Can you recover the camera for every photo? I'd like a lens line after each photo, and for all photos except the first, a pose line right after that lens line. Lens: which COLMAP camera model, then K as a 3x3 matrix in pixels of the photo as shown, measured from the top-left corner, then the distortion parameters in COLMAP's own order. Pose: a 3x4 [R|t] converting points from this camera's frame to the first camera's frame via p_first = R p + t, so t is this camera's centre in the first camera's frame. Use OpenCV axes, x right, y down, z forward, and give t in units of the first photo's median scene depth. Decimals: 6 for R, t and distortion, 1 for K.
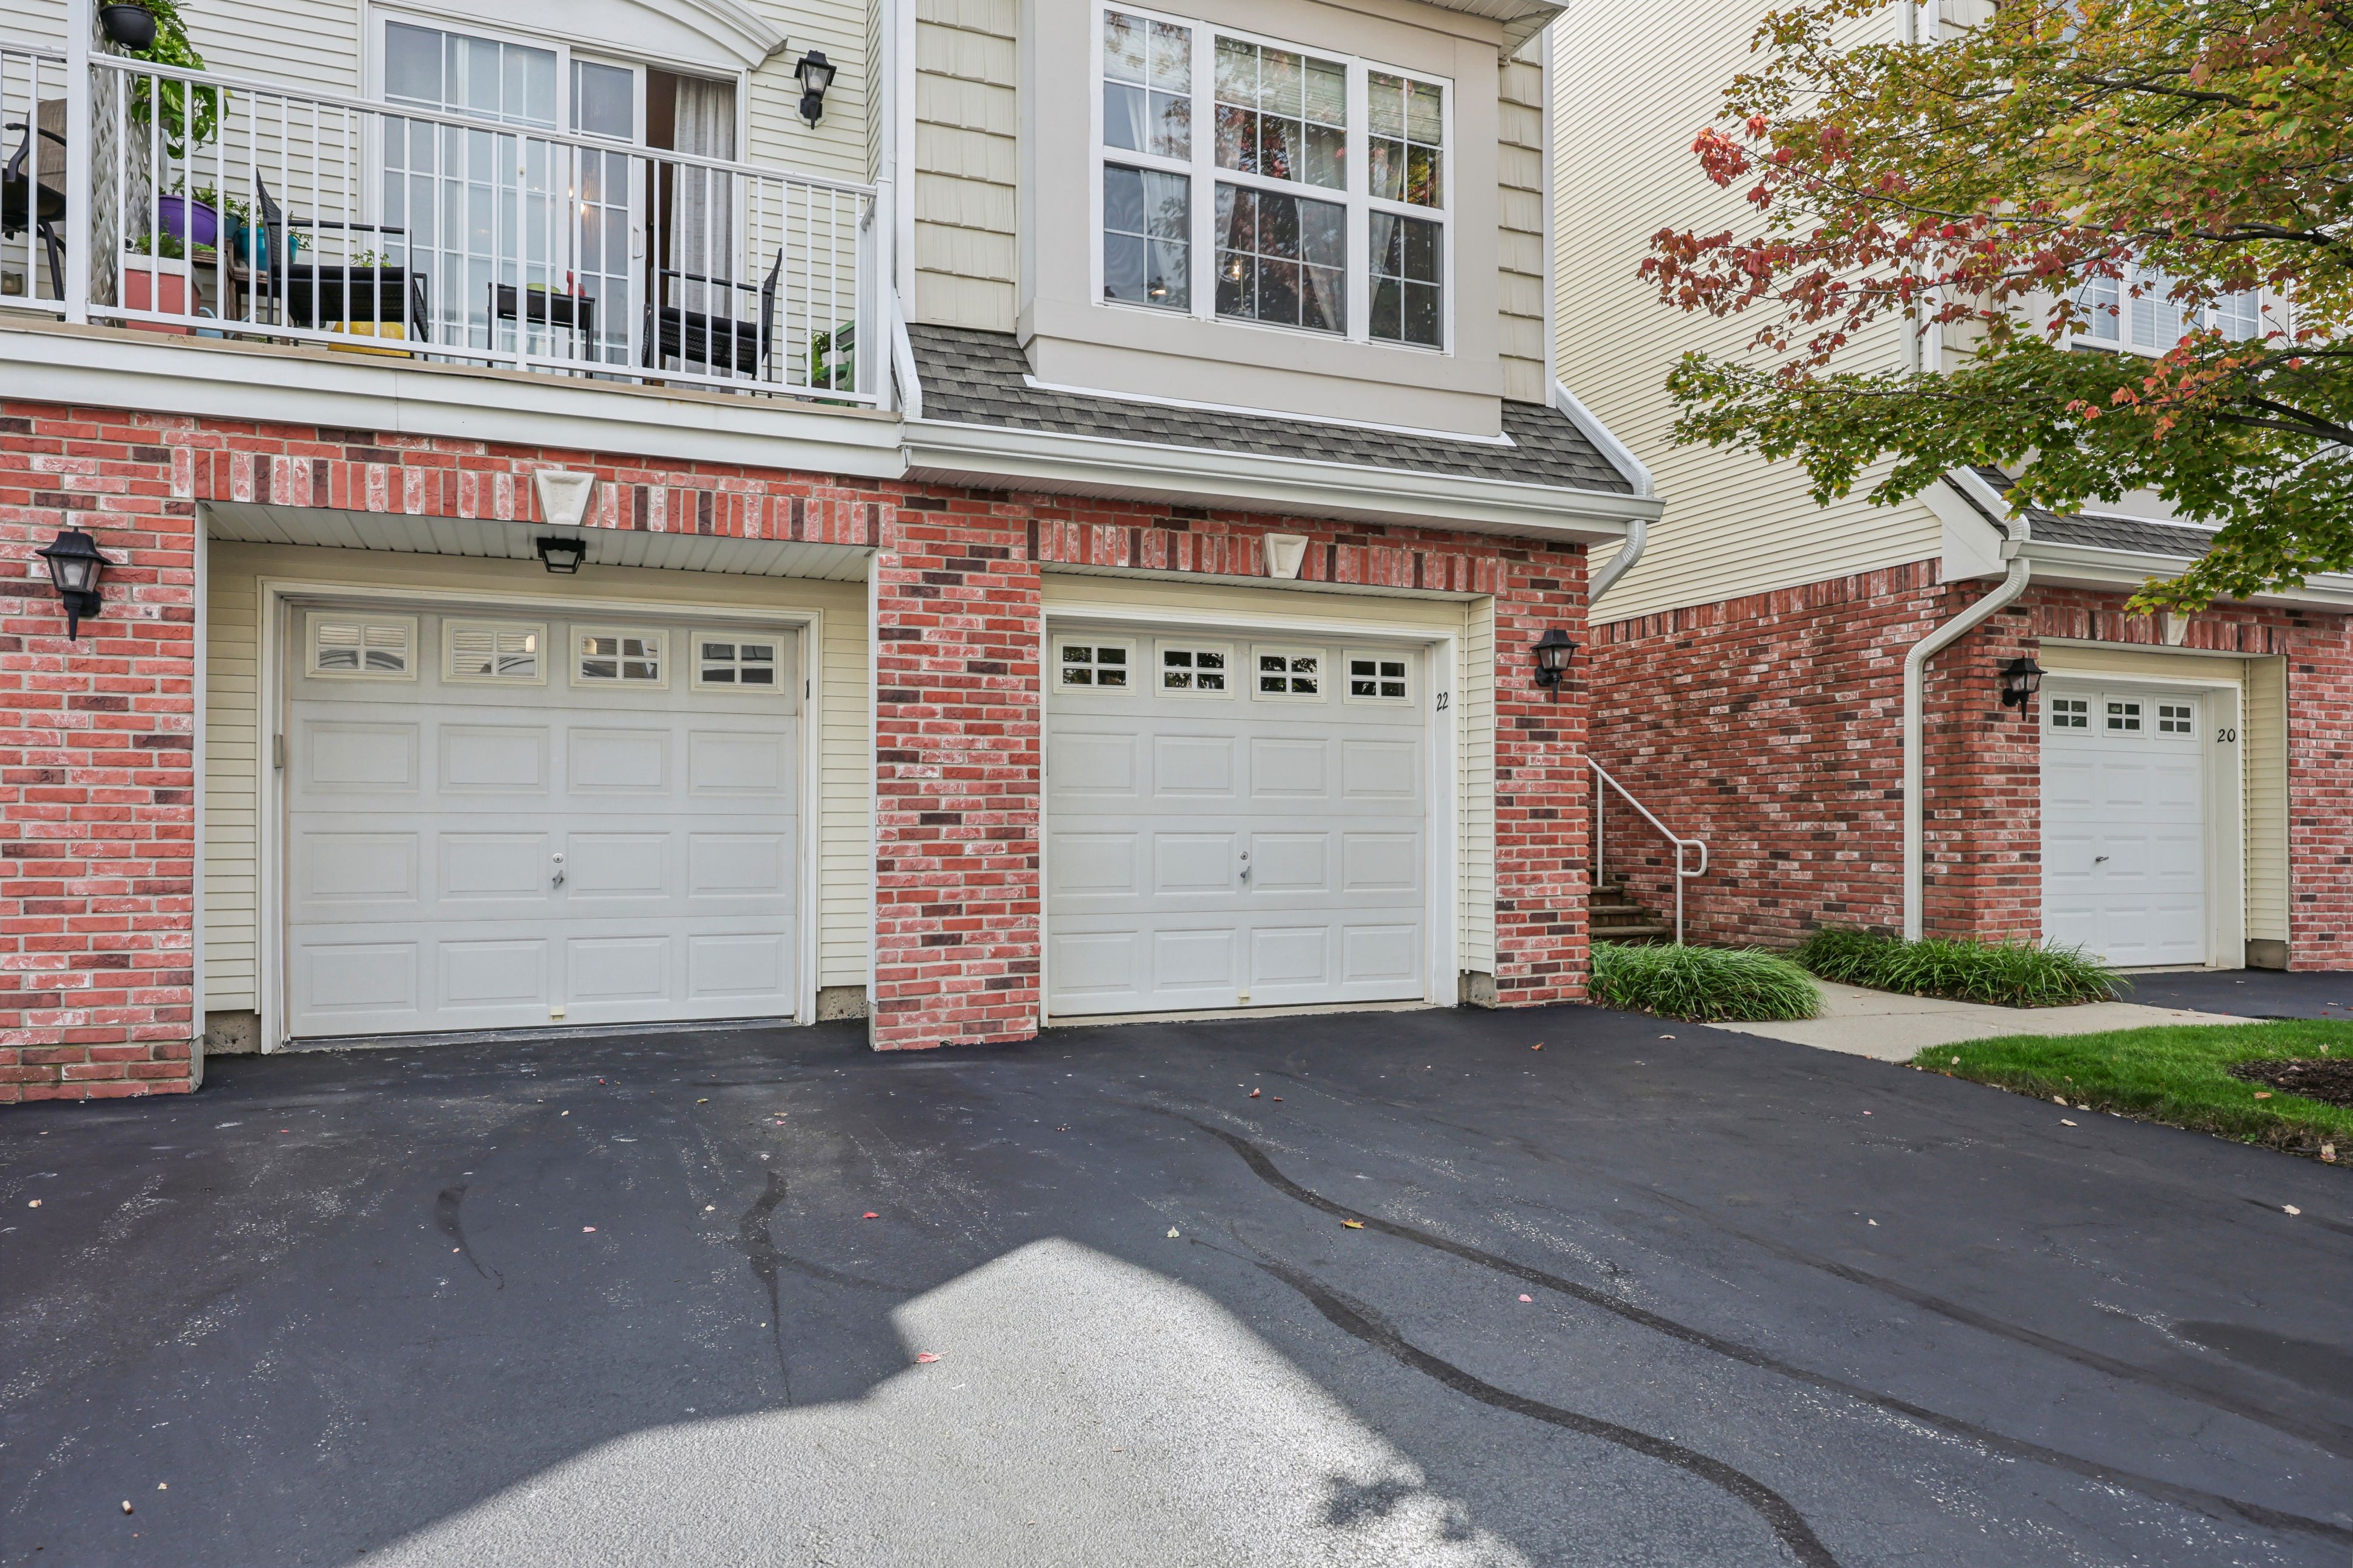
lens RADIAL K [[1481.1, 0, 1178.8], [0, 1481.1, 791.6], [0, 0, 1]] dist [0.001204, -0.000271]
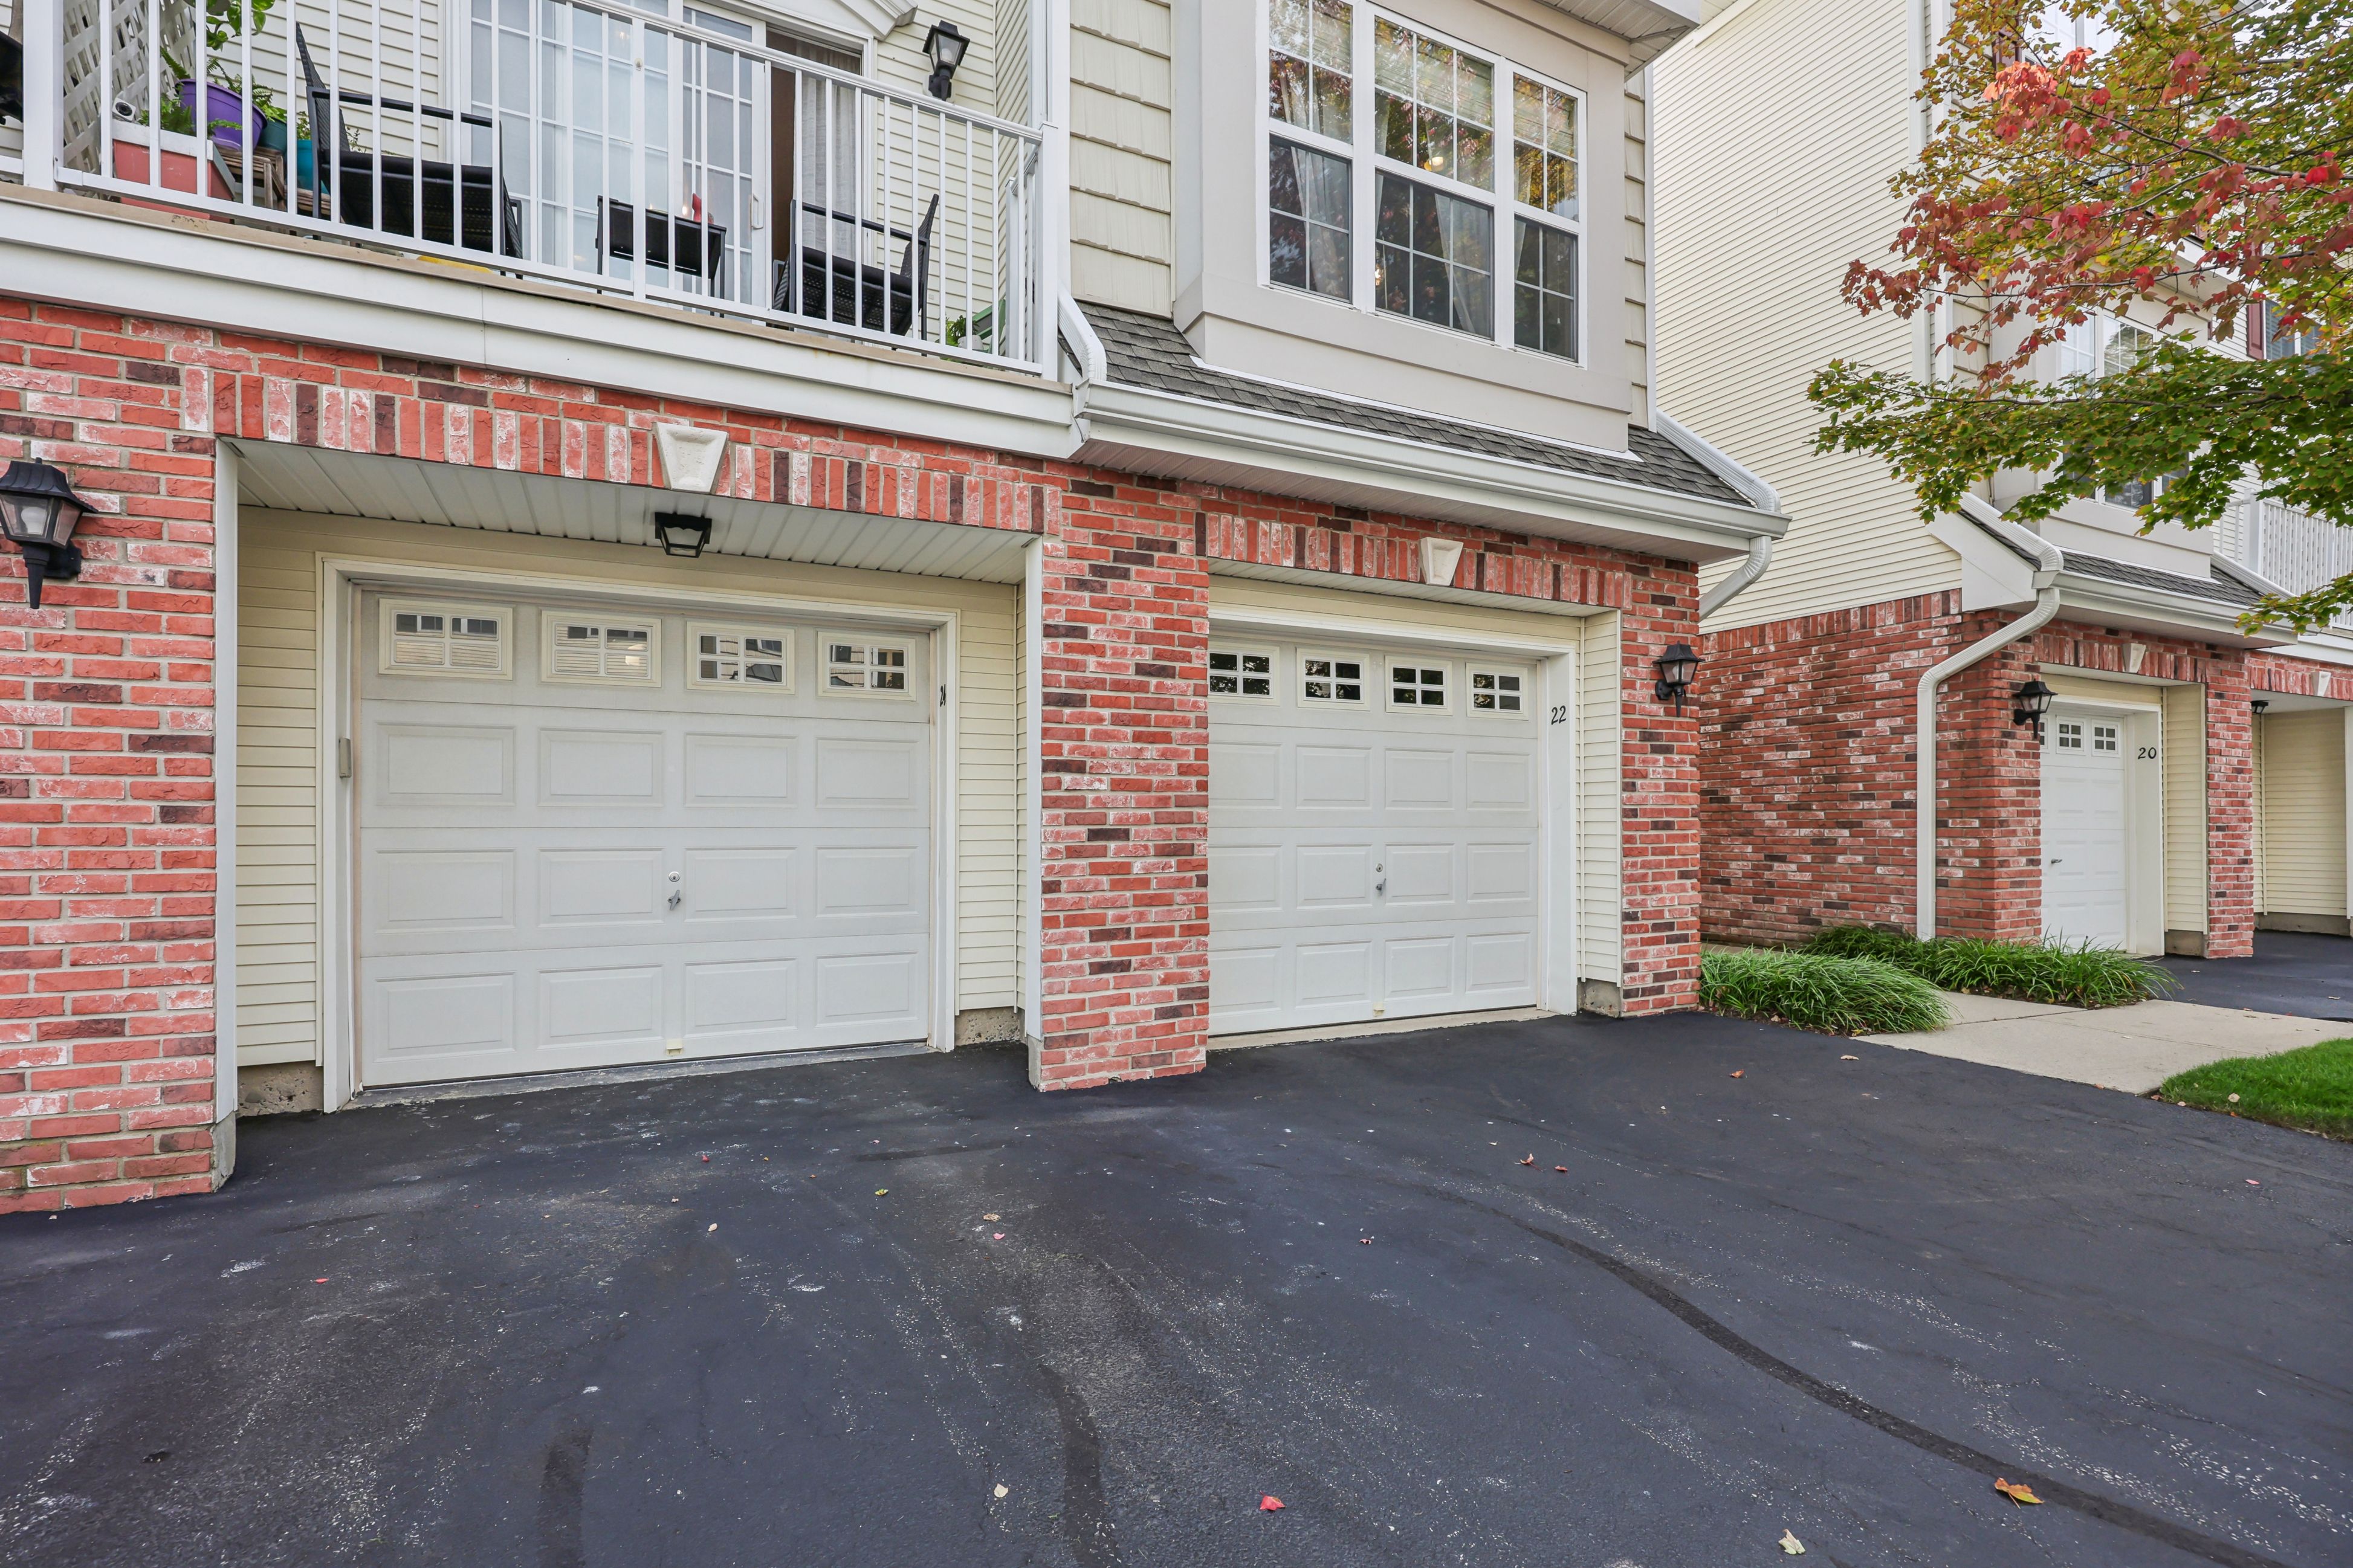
lens RADIAL K [[1096.0, 0, 1182.2], [0, 1096.0, 807.0], [0, 0, 1]] dist [0.002455, -0.000456]
pose [[0.997561, 0.000710, 0.069798, -0.135427], [-0.001434, 0.999946, 0.010326, -0.004847], [-0.069787, -0.010401, 0.997508, 0.267757]]
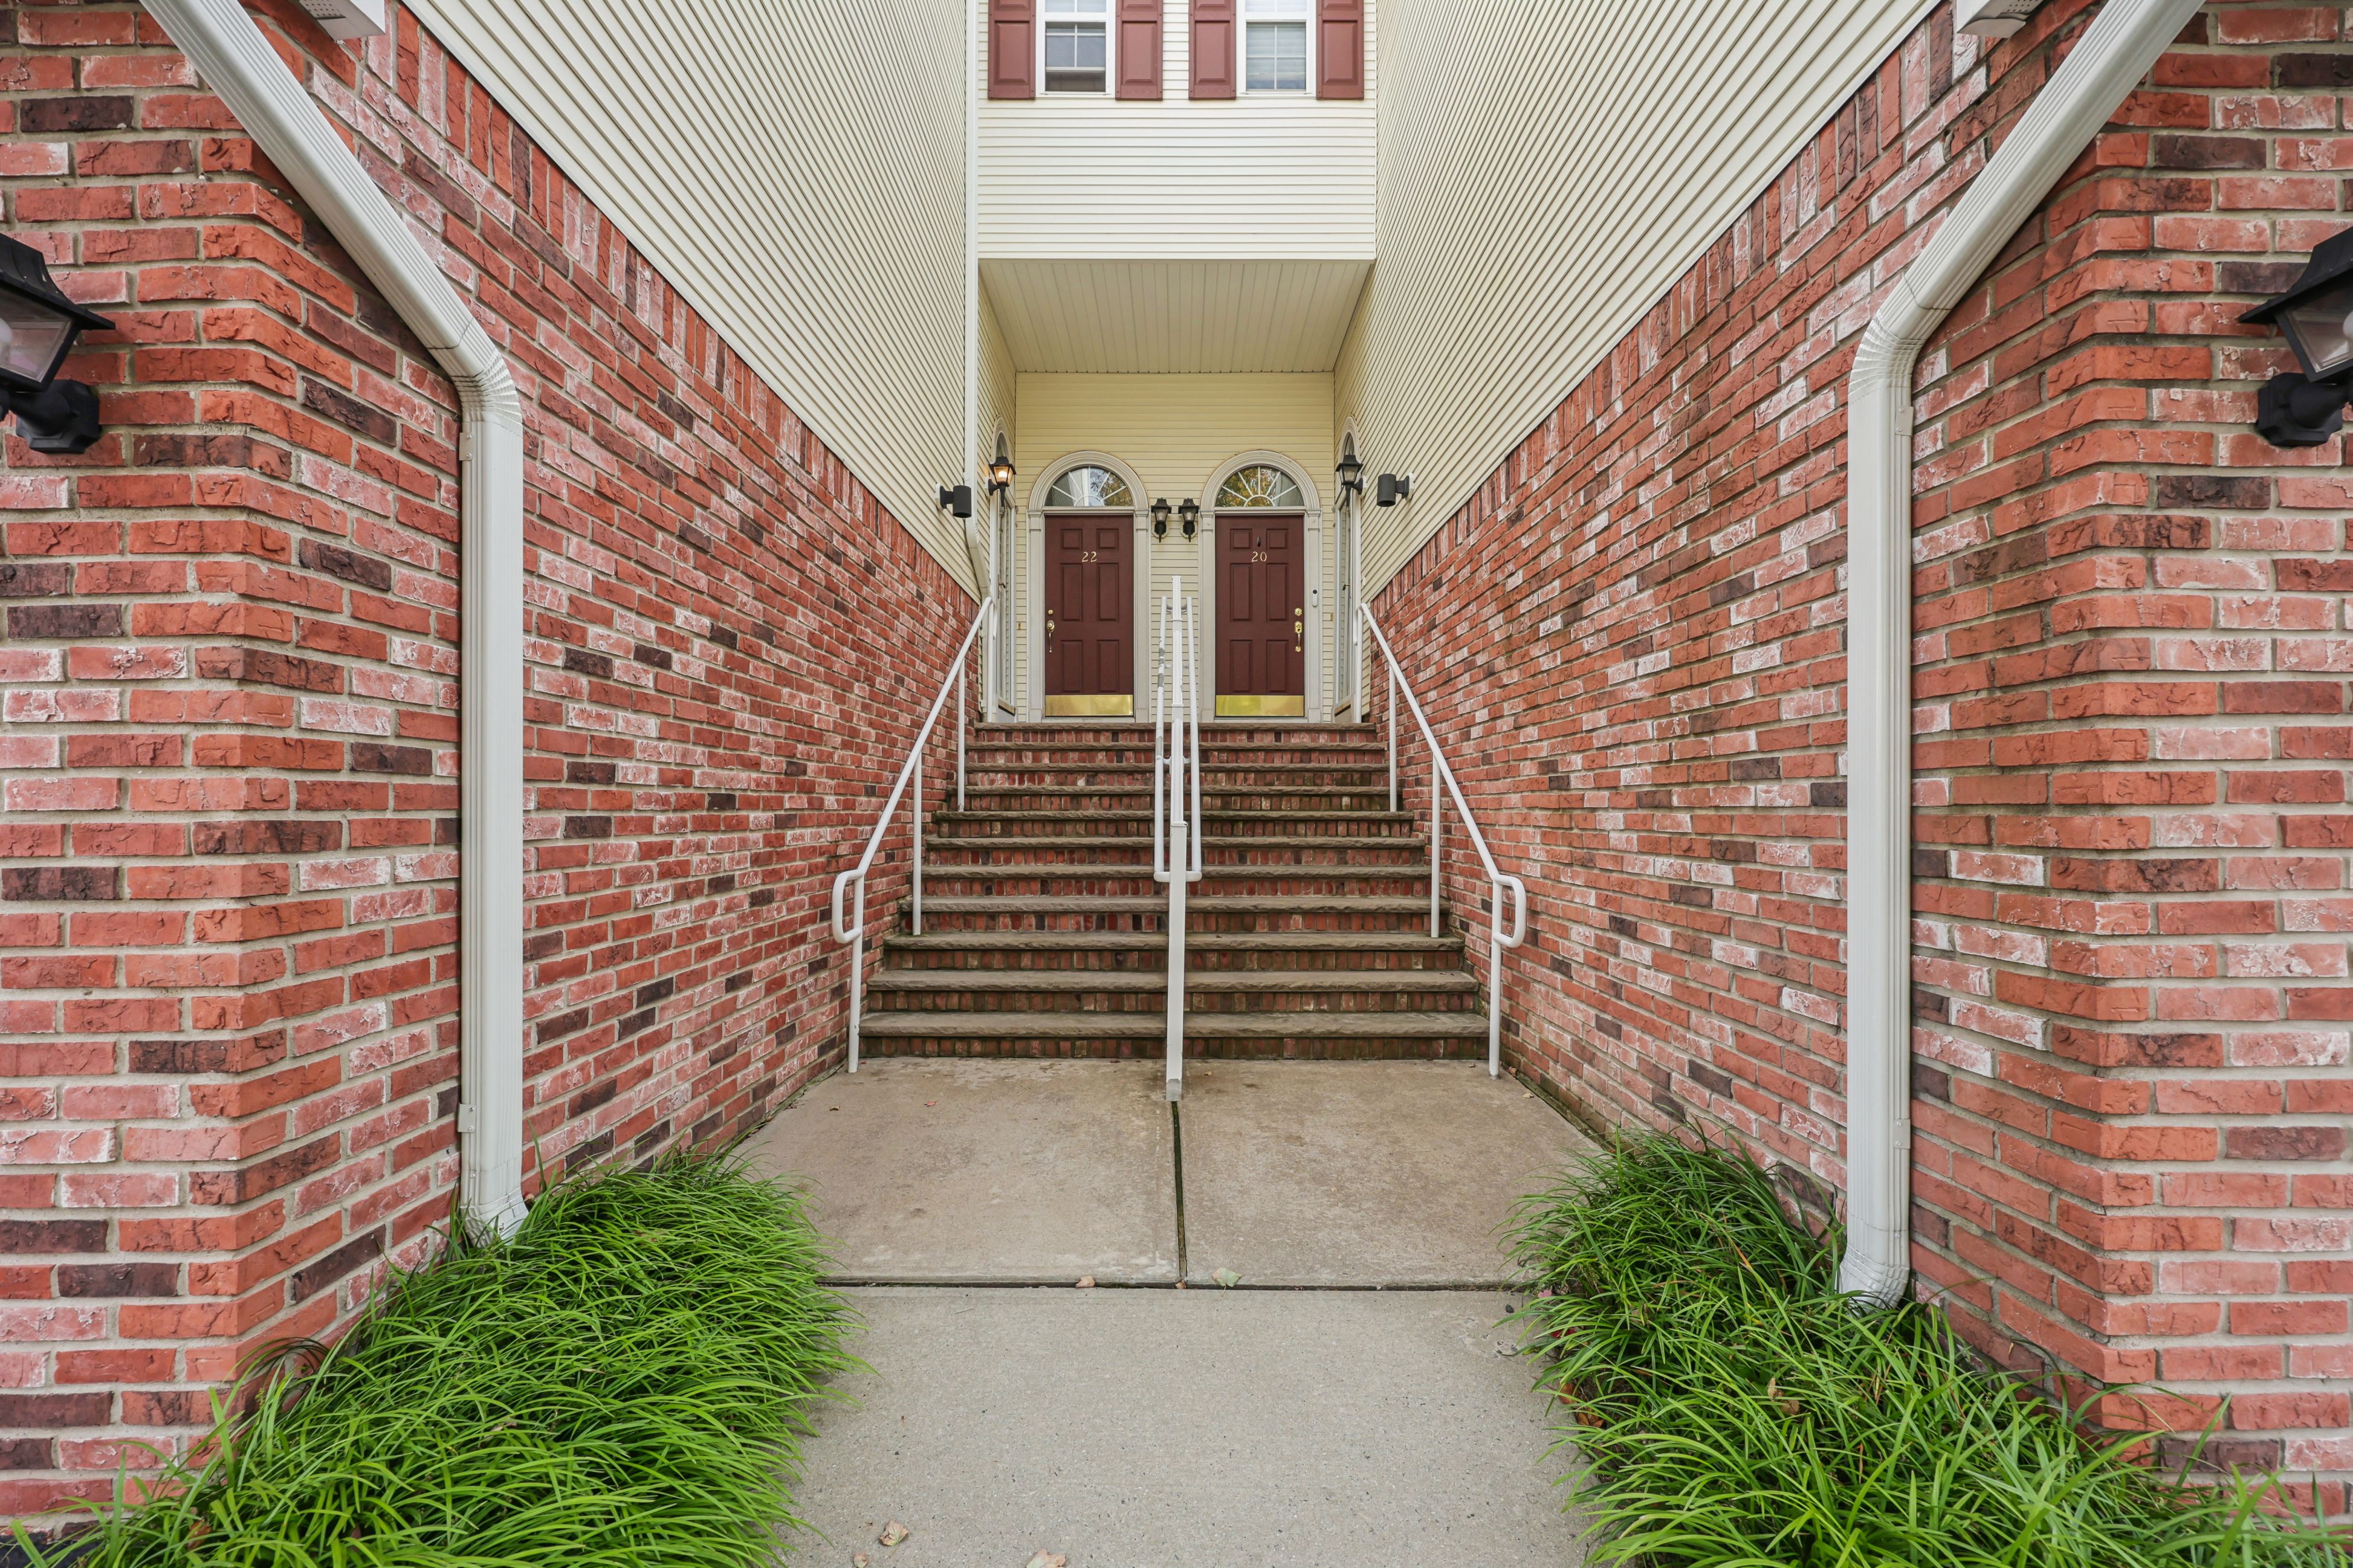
lens RADIAL K [[950.9, 0, 1170.5], [0, 950.9, 791.2], [0, 0, 1]] dist [-0.000698, 0.000072]
pose [[0.920675, -0.007462, -0.390258, 0.521079], [0.011316, 0.999907, 0.007579, -0.002613], [0.390165, -0.011394, 0.920674, 0.904324]]
